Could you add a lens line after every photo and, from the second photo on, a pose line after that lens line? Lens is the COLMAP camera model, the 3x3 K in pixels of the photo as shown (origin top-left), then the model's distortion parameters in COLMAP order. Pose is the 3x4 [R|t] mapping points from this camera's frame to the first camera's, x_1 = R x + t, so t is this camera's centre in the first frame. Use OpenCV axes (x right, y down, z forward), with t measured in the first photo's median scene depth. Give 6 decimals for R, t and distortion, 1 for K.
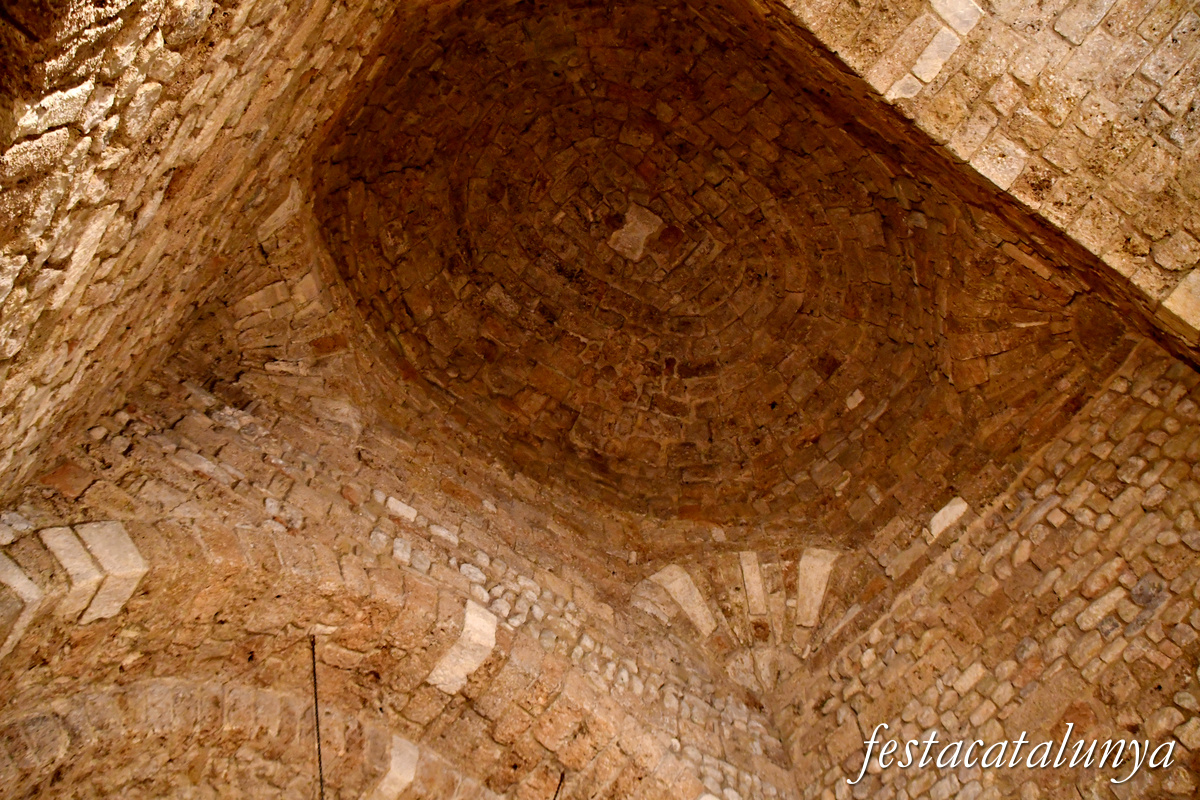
lens RADIAL K [[934.7, 0, 587.8], [0, 934.7, 408.6], [0, 0, 1]] dist [-0.153721, 0.077188]
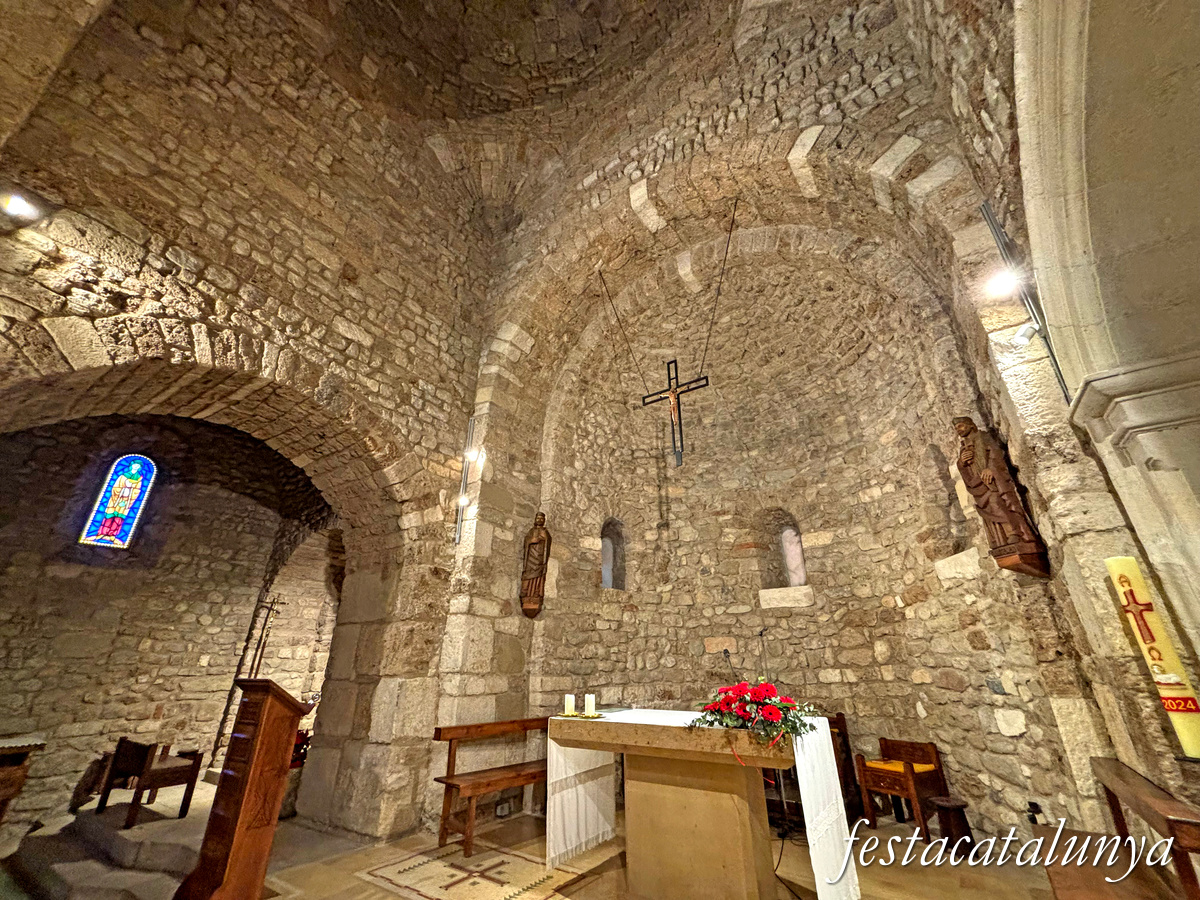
lens RADIAL K [[484.1, 0, 596.6], [0, 484.1, 444.6], [0, 0, 1]] dist [0.002449, 0.001131]
pose [[0.313438, -0.349186, -0.883077, 0.508362], [0.871721, 0.474643, 0.121724, 0.264743], [0.376642, -0.807950, 0.453164, 0.116783]]
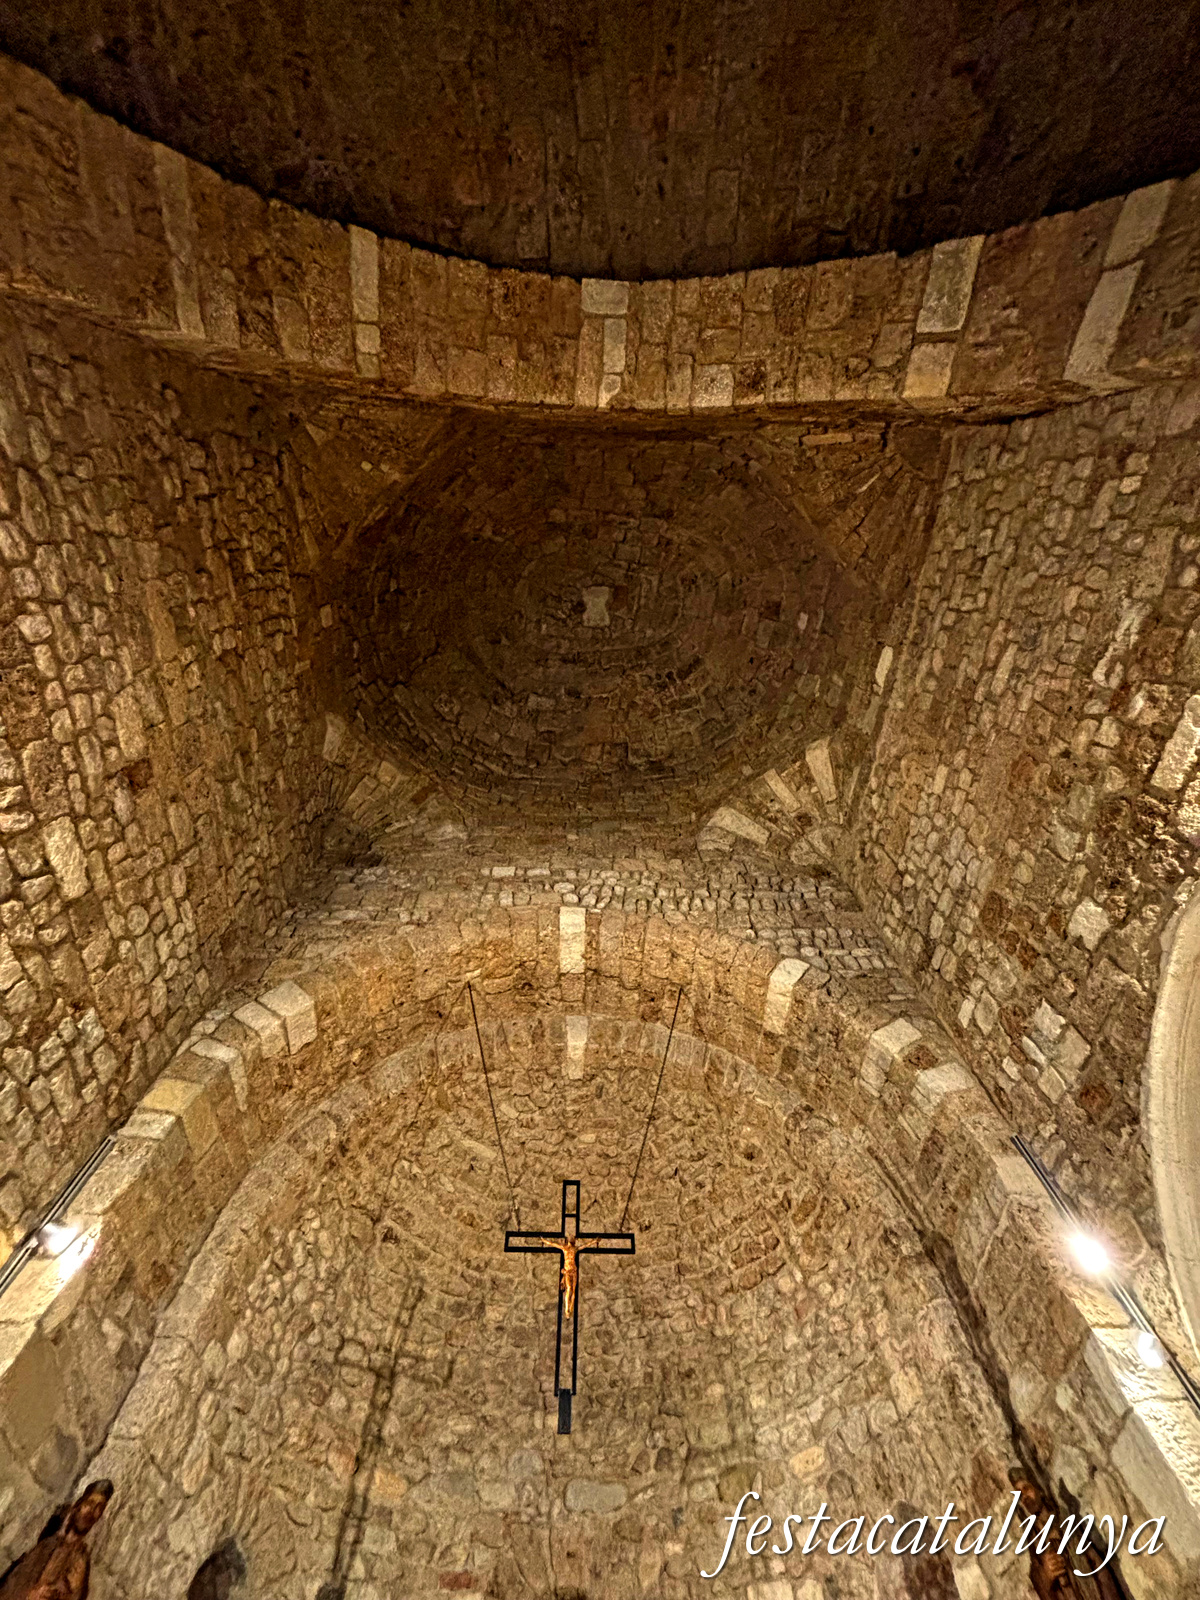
lens RADIAL K [[645.4, 0, 601.0], [0, 645.4, 798.0], [0, 0, 1]] dist [0.002449, 0.001131]
pose [[0.832052, -0.490794, -0.258478, 0.249114], [0.505372, 0.862825, -0.011507, 0.101294], [0.228669, -0.121053, 0.965949, 0.082257]]
